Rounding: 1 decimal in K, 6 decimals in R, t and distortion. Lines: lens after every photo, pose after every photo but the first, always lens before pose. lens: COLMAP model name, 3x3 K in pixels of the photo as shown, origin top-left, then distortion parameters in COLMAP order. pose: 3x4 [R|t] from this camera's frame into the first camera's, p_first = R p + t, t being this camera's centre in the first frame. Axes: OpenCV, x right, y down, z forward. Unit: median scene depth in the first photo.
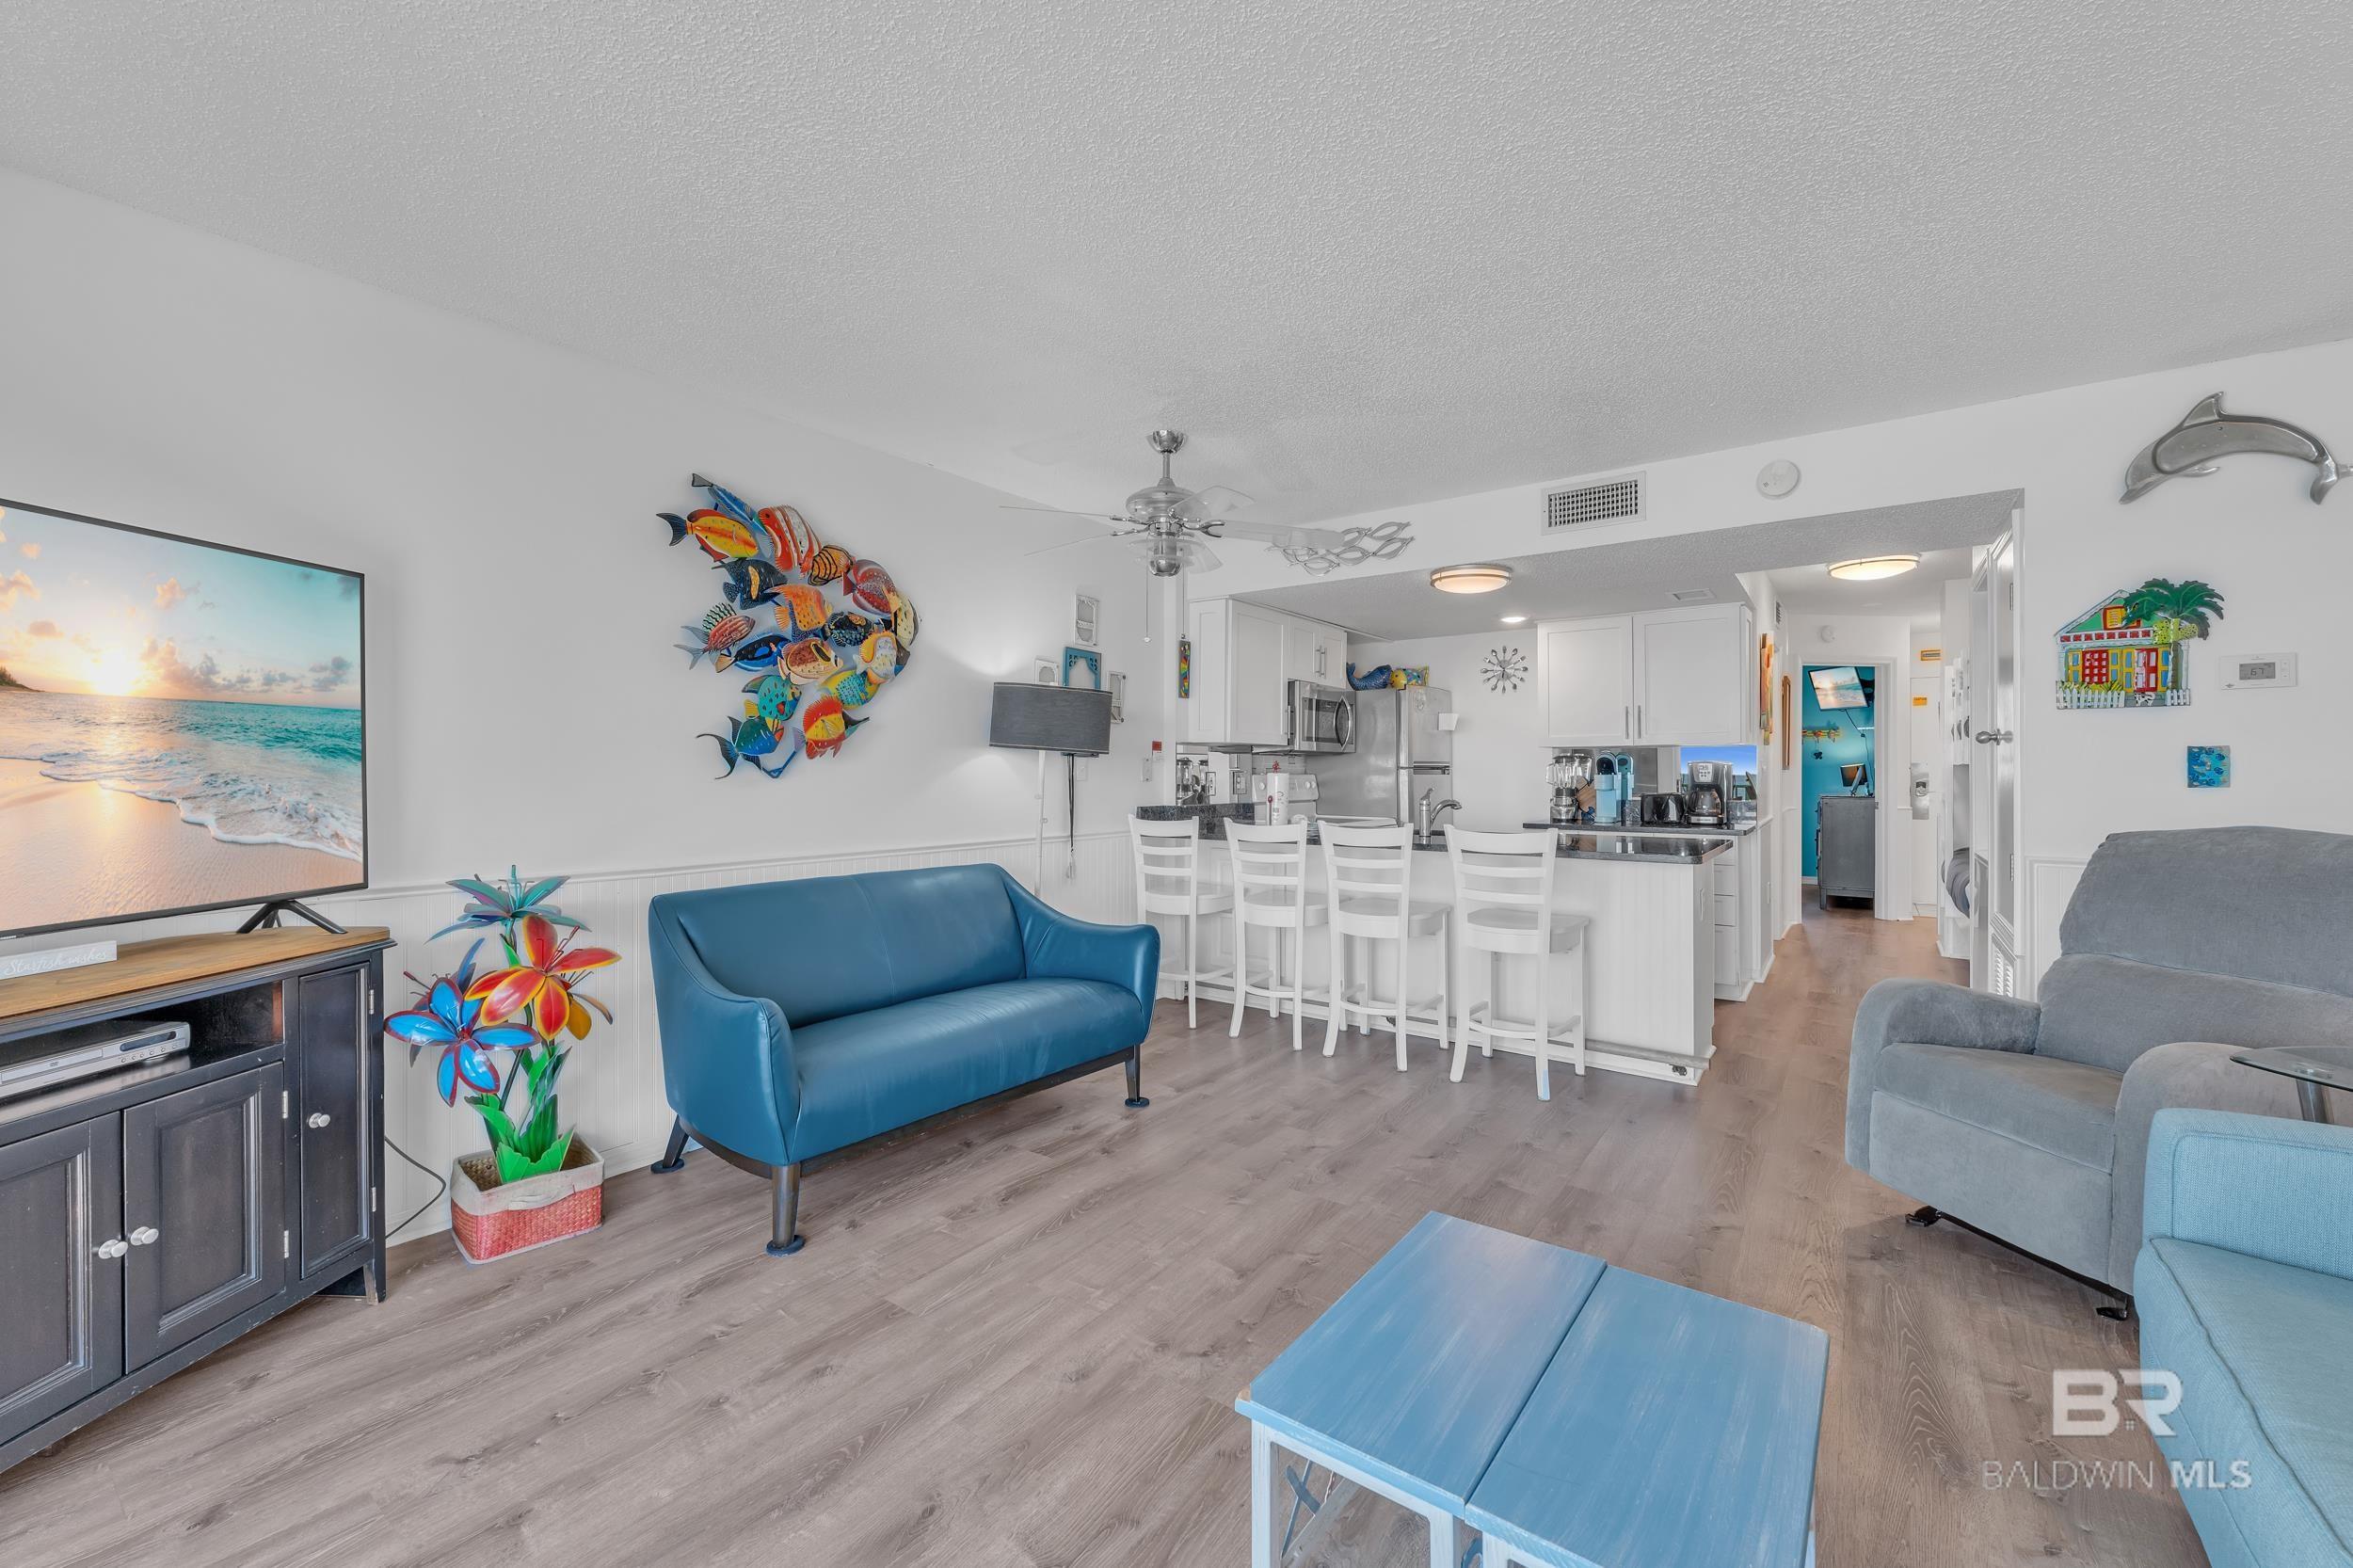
lens RADIAL K [[953.9, 0, 1170.0], [0, 953.9, 771.7], [0, 0, 1]] dist [0.001200, -0.000192]
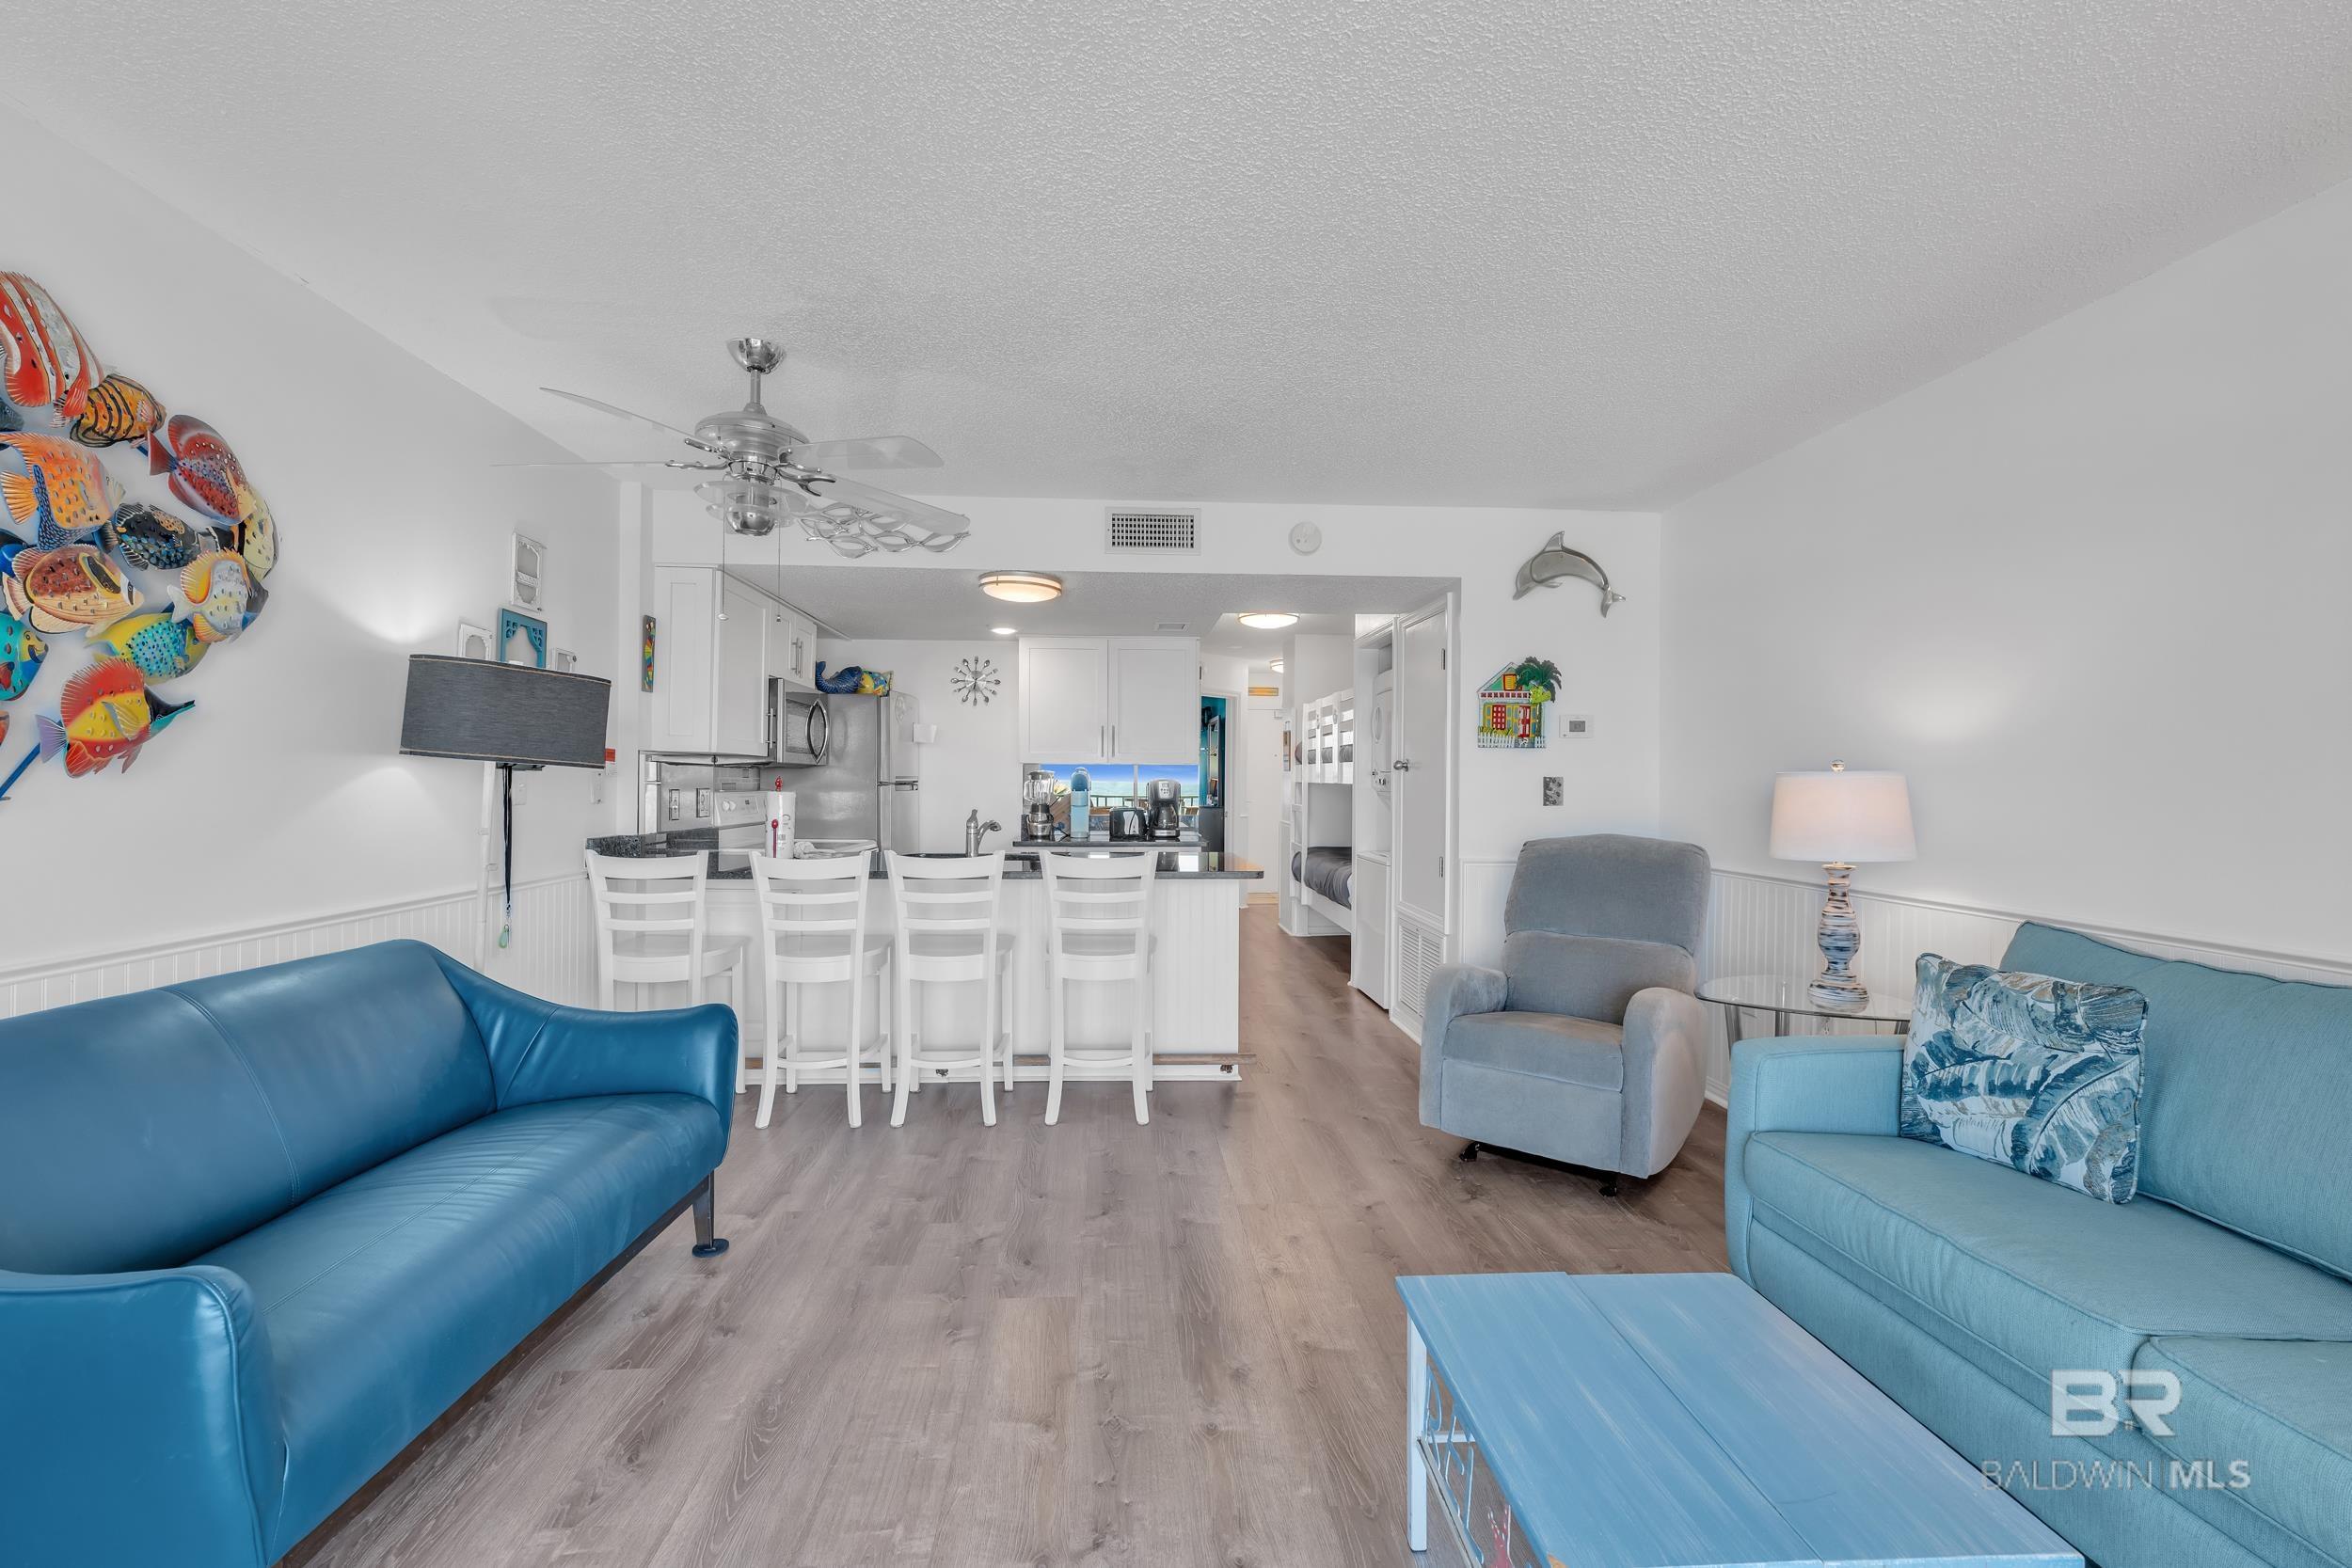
lens RADIAL K [[996.5, 0, 1176.0], [0, 996.5, 784.0], [0, 0, 1]] dist [-0.002838, -0.000791]
pose [[0.762423, 0.003038, 0.647072, -0.236732], [-0.006919, 0.999970, 0.003457, -0.013418], [-0.647042, -0.007113, 0.762421, 0.173835]]
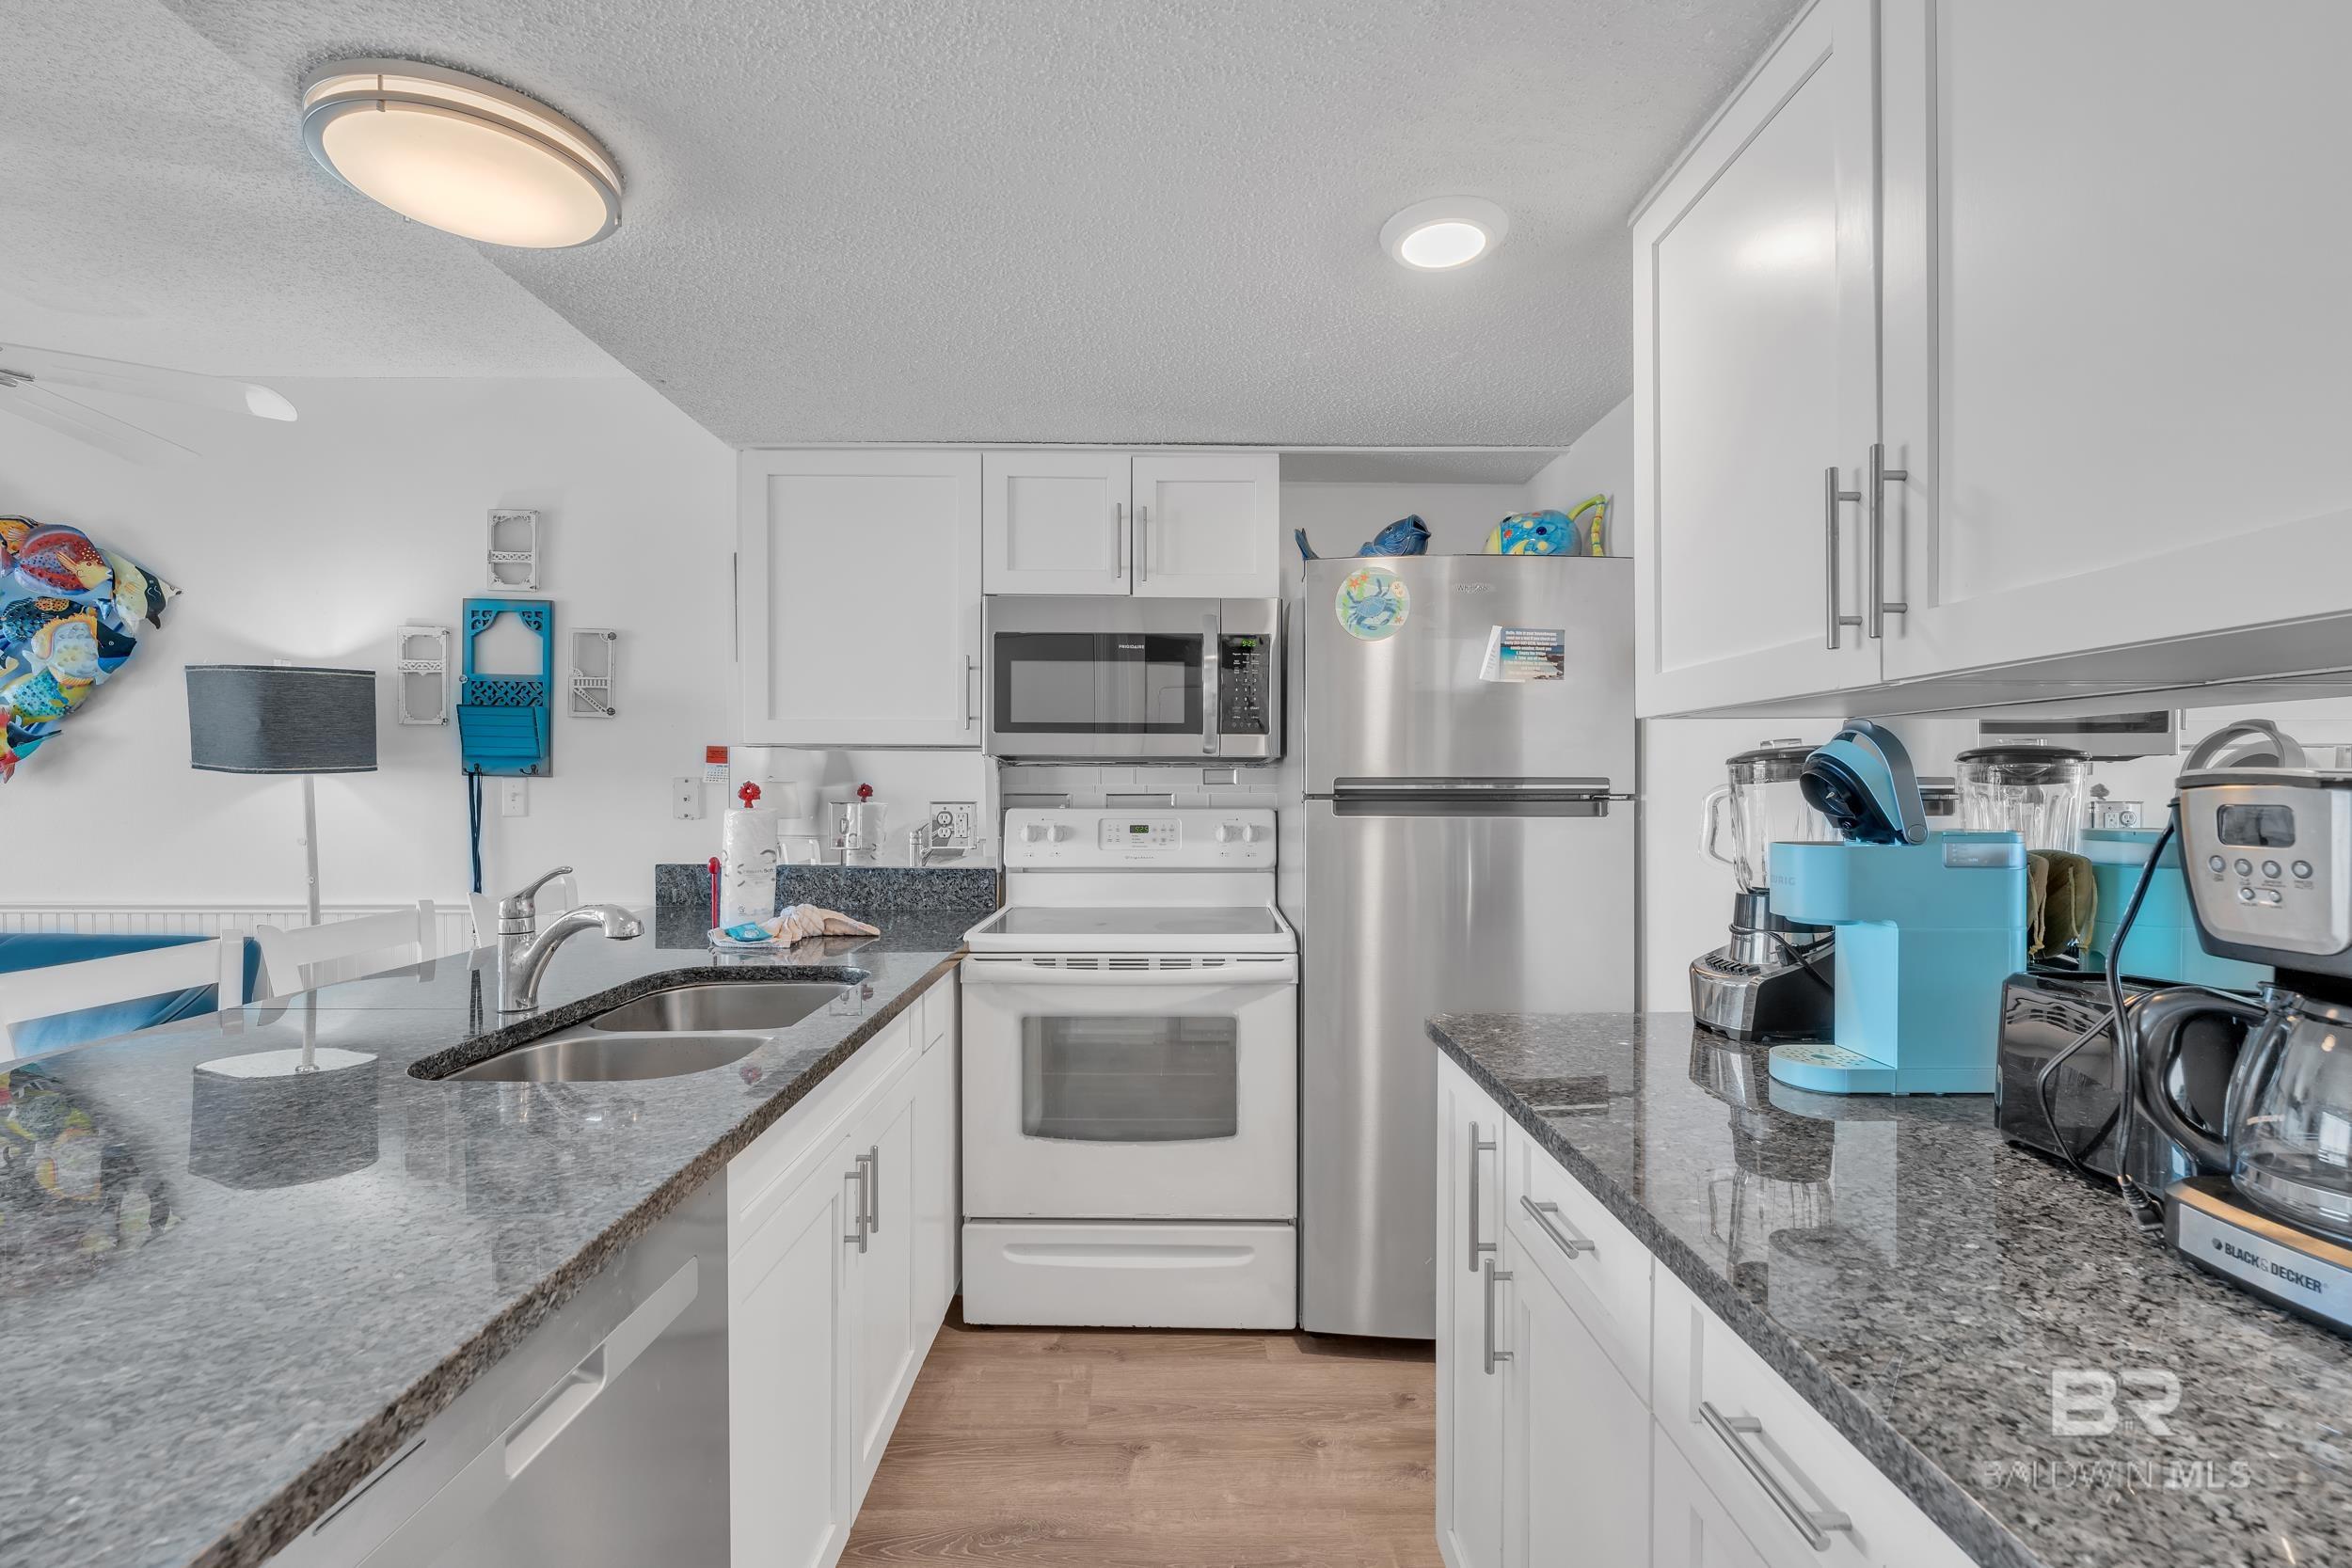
lens RADIAL K [[1017.7, 0, 1171.7], [0, 1017.7, 794.9], [0, 0, 1]] dist [-0.000658, -0.000529]
pose [[0.598592, 0.008858, -0.801005, 0.812735], [-0.000657, 0.999944, 0.010568, -0.013575], [0.801054, -0.005800, 0.598564, 1.144344]]
